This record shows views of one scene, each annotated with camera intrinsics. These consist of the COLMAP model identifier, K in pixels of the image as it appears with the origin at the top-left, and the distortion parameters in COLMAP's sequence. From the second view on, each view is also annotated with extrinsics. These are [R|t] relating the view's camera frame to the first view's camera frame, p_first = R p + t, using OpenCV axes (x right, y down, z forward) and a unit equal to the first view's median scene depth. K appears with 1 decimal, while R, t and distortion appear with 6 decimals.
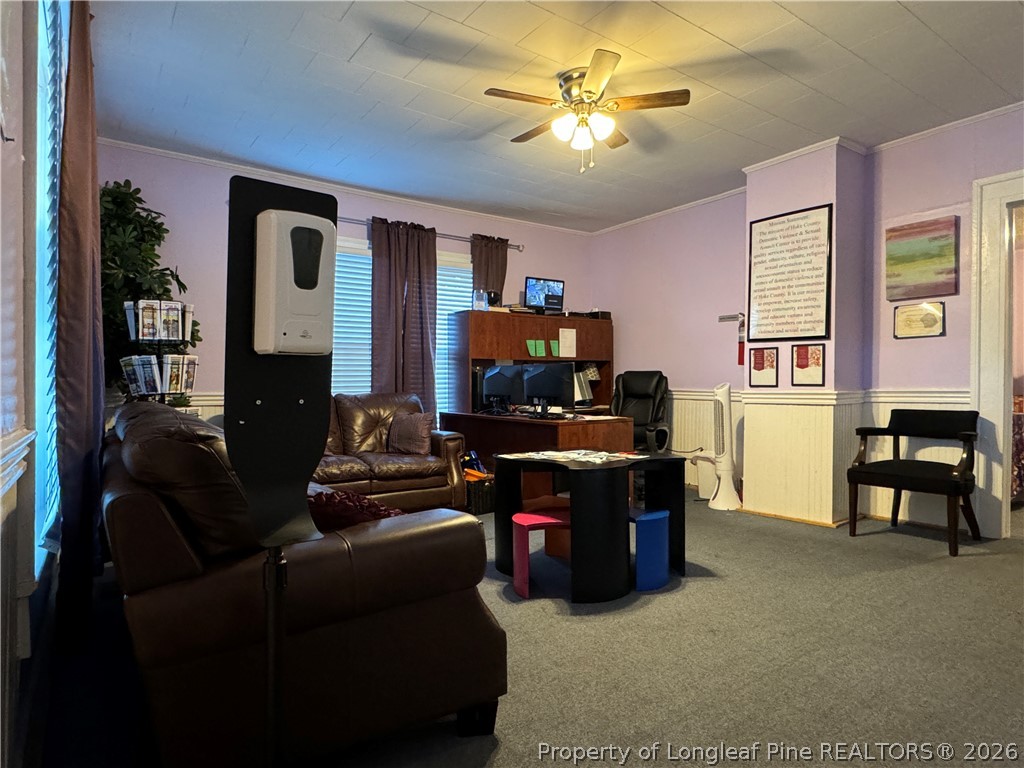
lens RADIAL K [[589.3, 0, 511.8], [0, 589.3, 383.9], [0, 0, 1]] dist [0.002258, -0.000095]
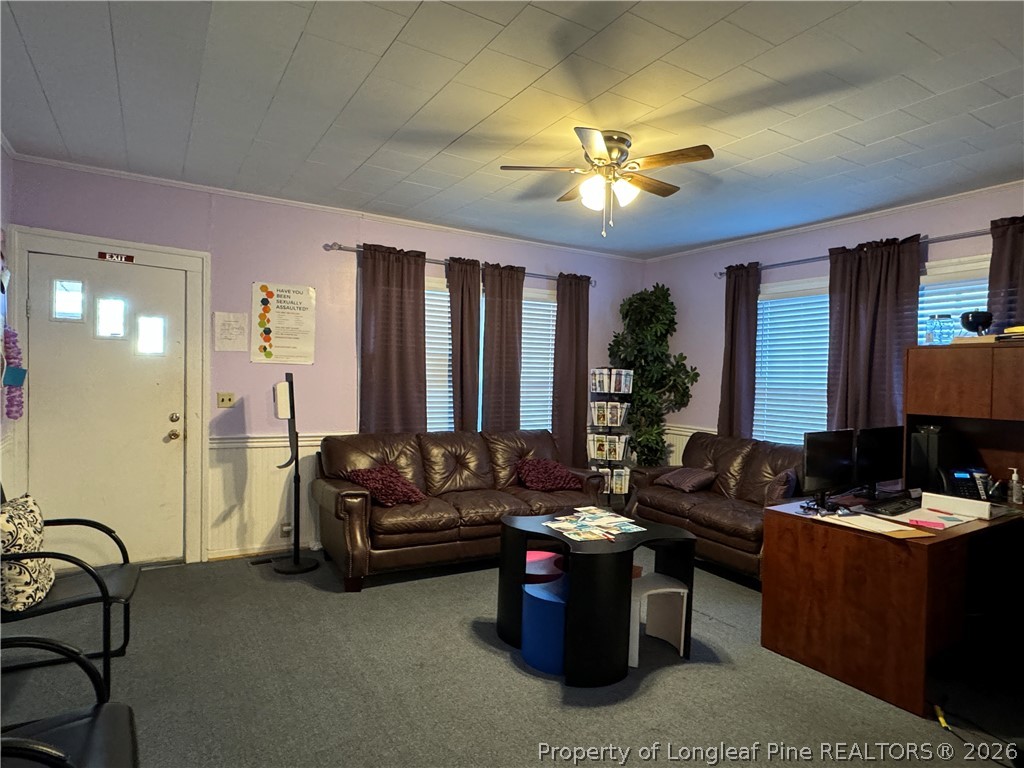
lens RADIAL K [[589.3, 0, 509.1], [0, 589.3, 389.0], [0, 0, 1]] dist [0.002258, -0.000095]
pose [[-0.078927, 0.024955, -0.996568, 0.774321], [-0.026687, 0.999275, 0.027137, -0.090226], [0.996523, 0.028738, -0.078203, 0.648176]]
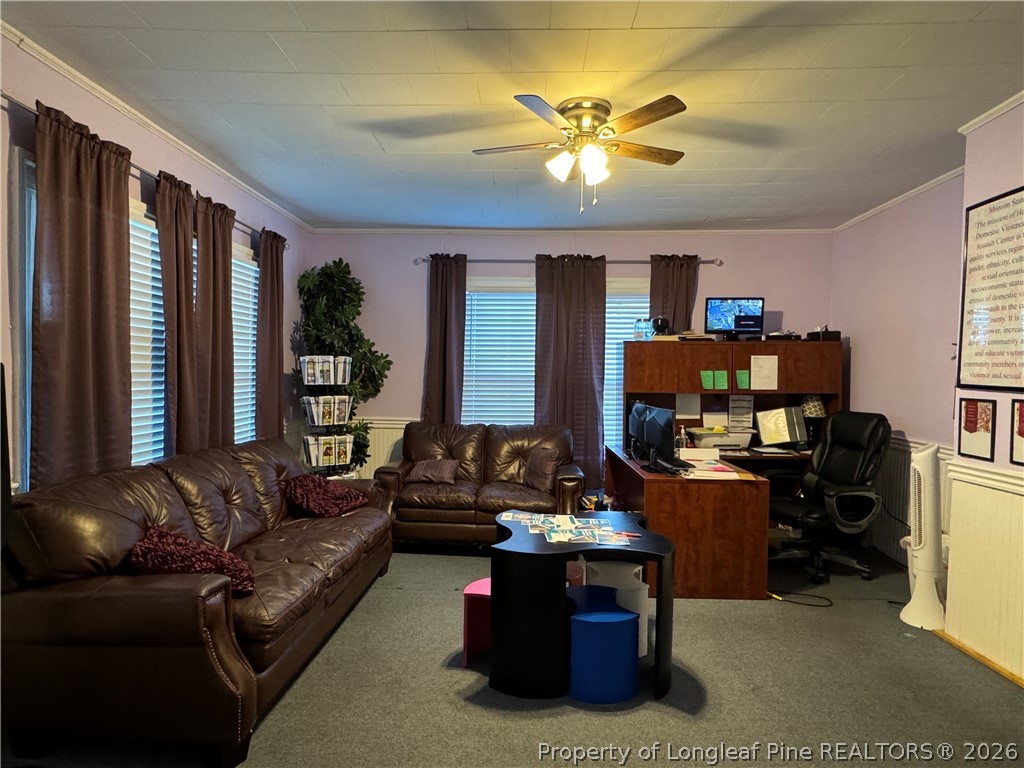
lens RADIAL K [[589.3, 0, 510.3], [0, 589.3, 385.5], [0, 0, 1]] dist [0.002258, -0.000095]
pose [[0.789007, 0.026221, -0.613824, 0.412878], [-0.017161, 0.999640, 0.020644, -0.079721], [0.614144, -0.005754, 0.789173, 0.158666]]
